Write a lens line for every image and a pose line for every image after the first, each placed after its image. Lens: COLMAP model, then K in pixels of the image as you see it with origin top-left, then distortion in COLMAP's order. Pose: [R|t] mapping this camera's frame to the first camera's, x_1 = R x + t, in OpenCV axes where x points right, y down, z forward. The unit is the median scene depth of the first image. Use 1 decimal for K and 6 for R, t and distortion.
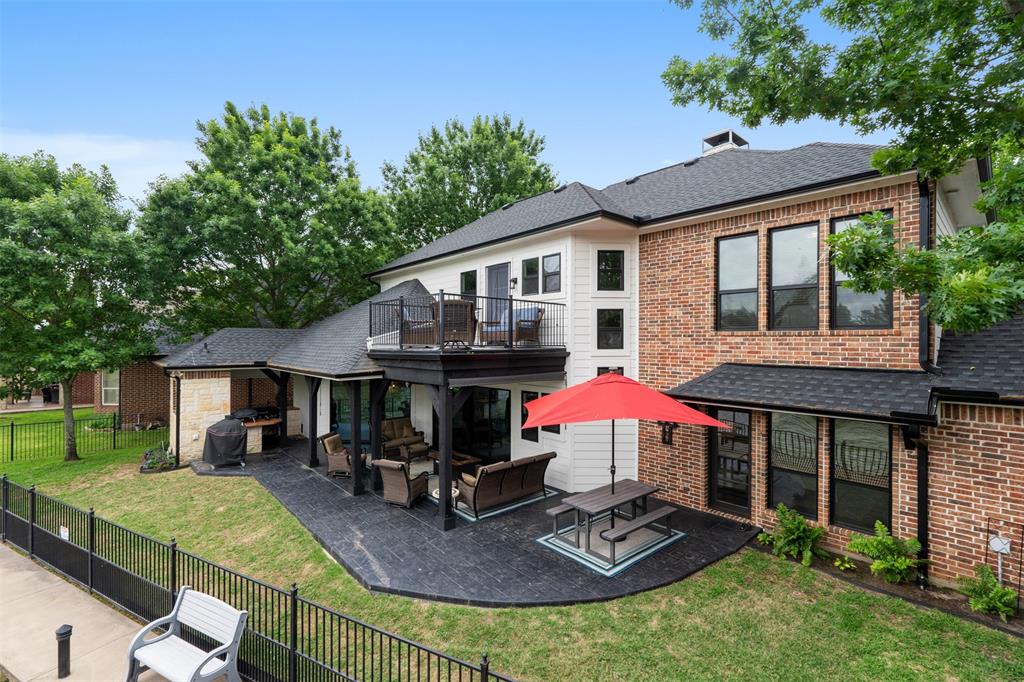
lens RADIAL K [[480.1, 0, 512.0], [0, 480.1, 341.0], [0, 0, 1]] dist [0.001170, 0.000290]
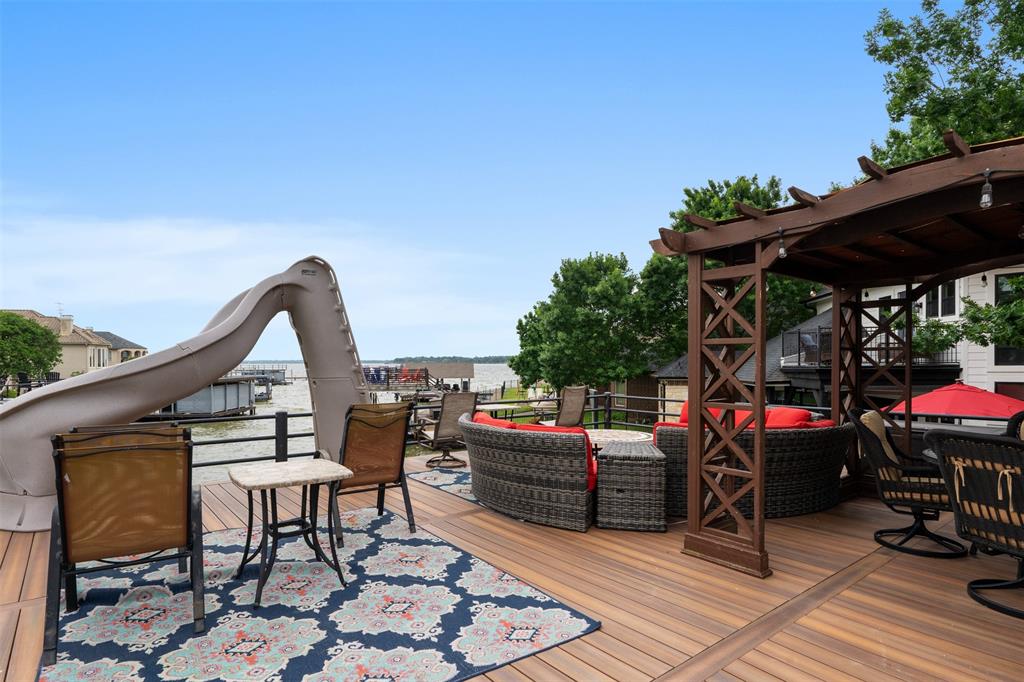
lens RADIAL K [[542.9, 0, 511.1], [0, 542.9, 364.6], [0, 0, 1]] dist [0.001152, -0.000018]
pose [[0.648615, -0.003188, -0.761110, 0.333528], [0.010521, 0.999933, 0.004778, -0.002030], [0.761044, -0.011107, 0.648606, -0.533083]]
